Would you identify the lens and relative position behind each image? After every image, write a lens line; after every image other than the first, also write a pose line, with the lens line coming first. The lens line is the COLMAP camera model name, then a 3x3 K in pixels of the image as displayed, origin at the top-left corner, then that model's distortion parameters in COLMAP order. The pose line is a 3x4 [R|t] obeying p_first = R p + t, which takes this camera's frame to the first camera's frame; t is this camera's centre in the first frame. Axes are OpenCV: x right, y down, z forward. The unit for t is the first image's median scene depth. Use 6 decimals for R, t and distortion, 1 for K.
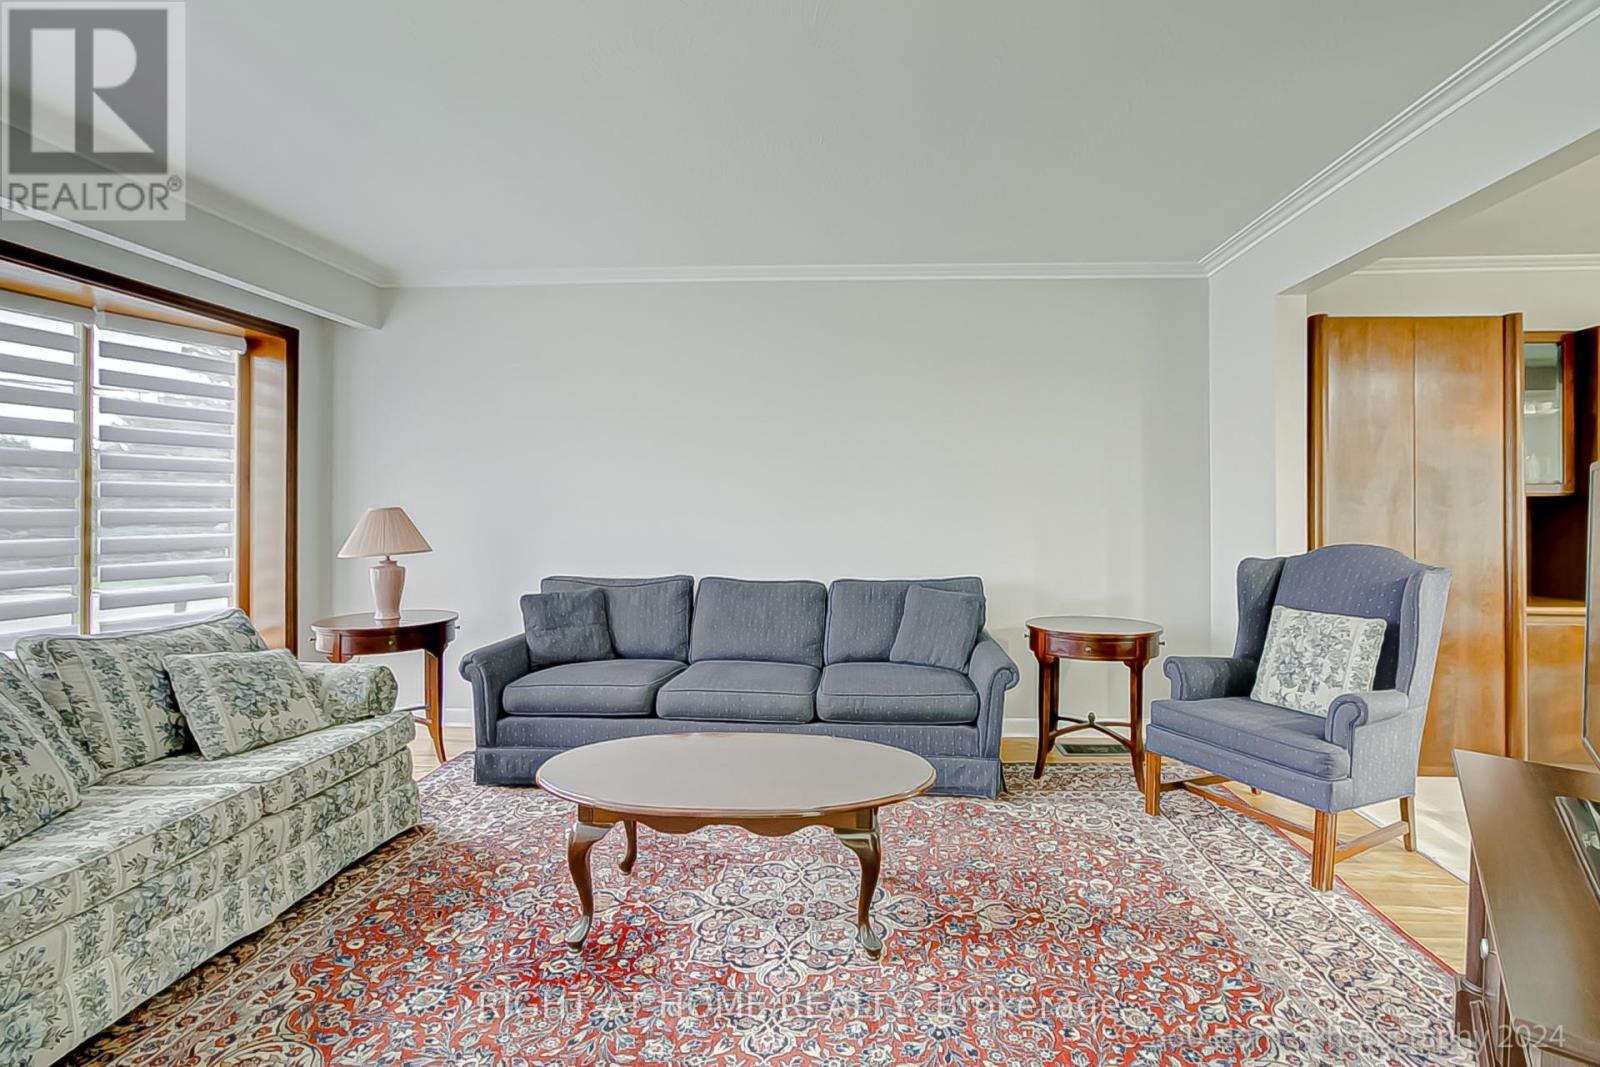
lens RADIAL K [[730.3, 0, 803.5], [0, 730.3, 513.7], [0, 0, 1]] dist [-0.001198, -0.000012]
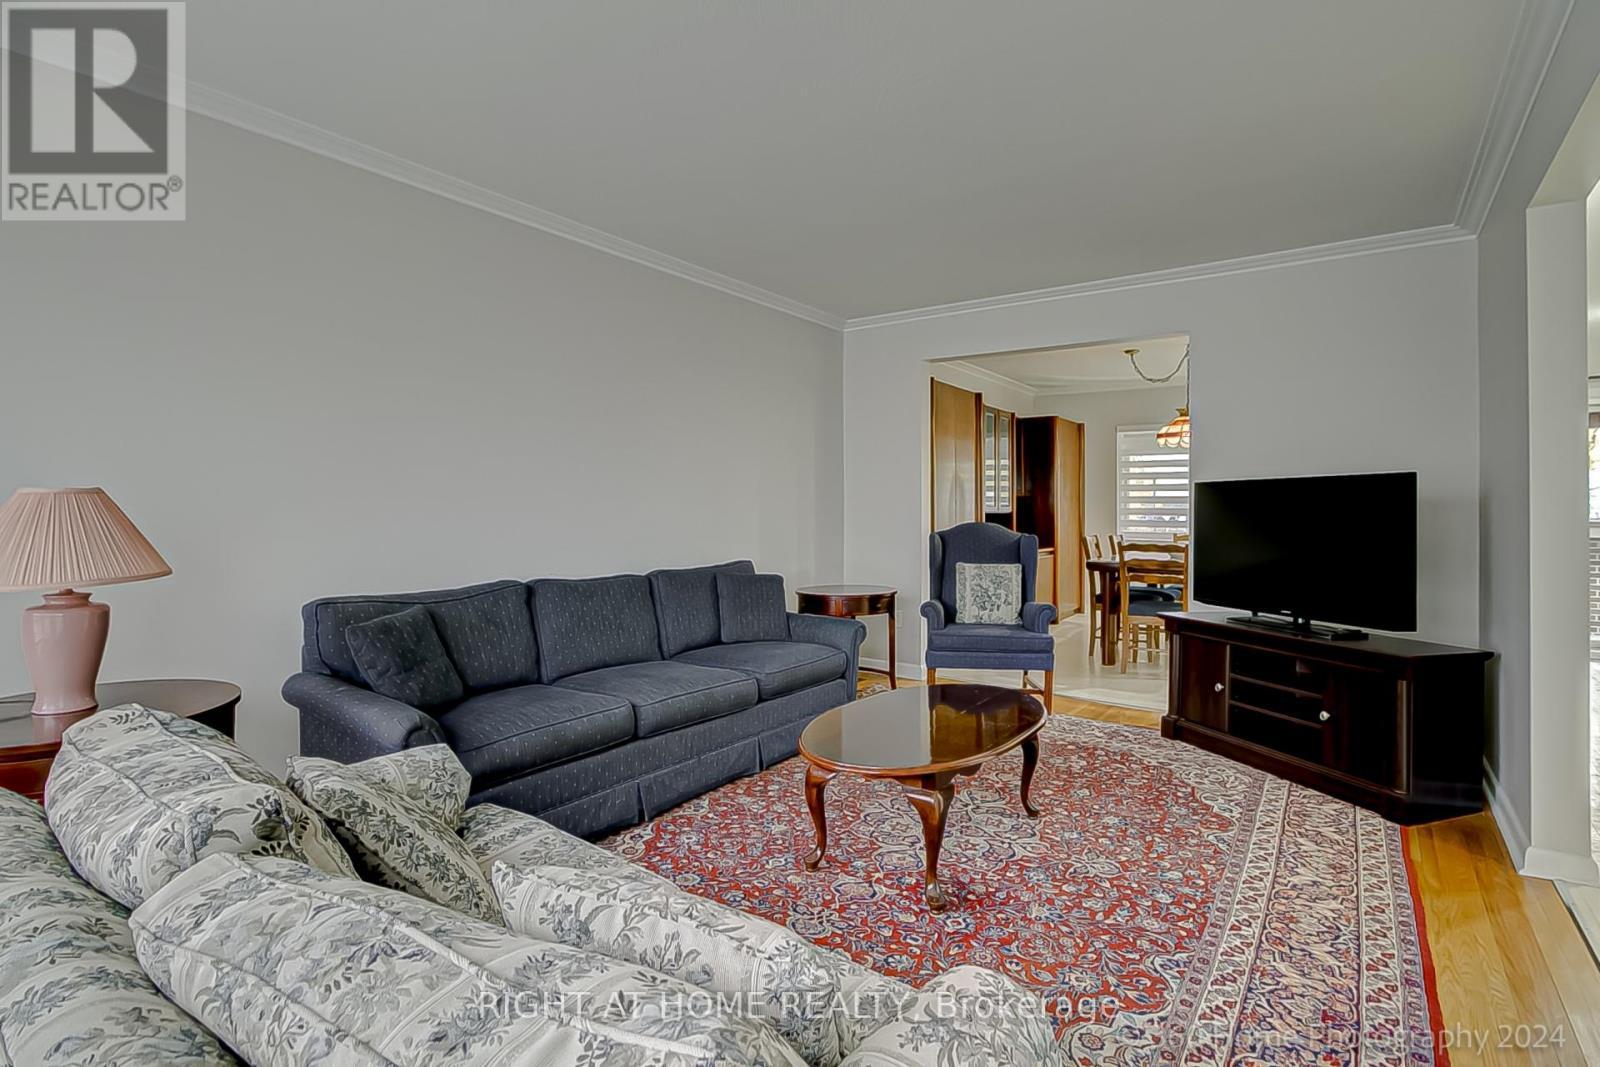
lens RADIAL K [[741.1, 0, 806.7], [0, 741.1, 499.0], [0, 0, 1]] dist [-0.017797, -0.000020]
pose [[0.561789, 0.008222, 0.827240, -1.004623], [-0.002514, 0.999963, -0.008231, 0.002264], [-0.827277, 0.002544, 0.561789, 0.420647]]
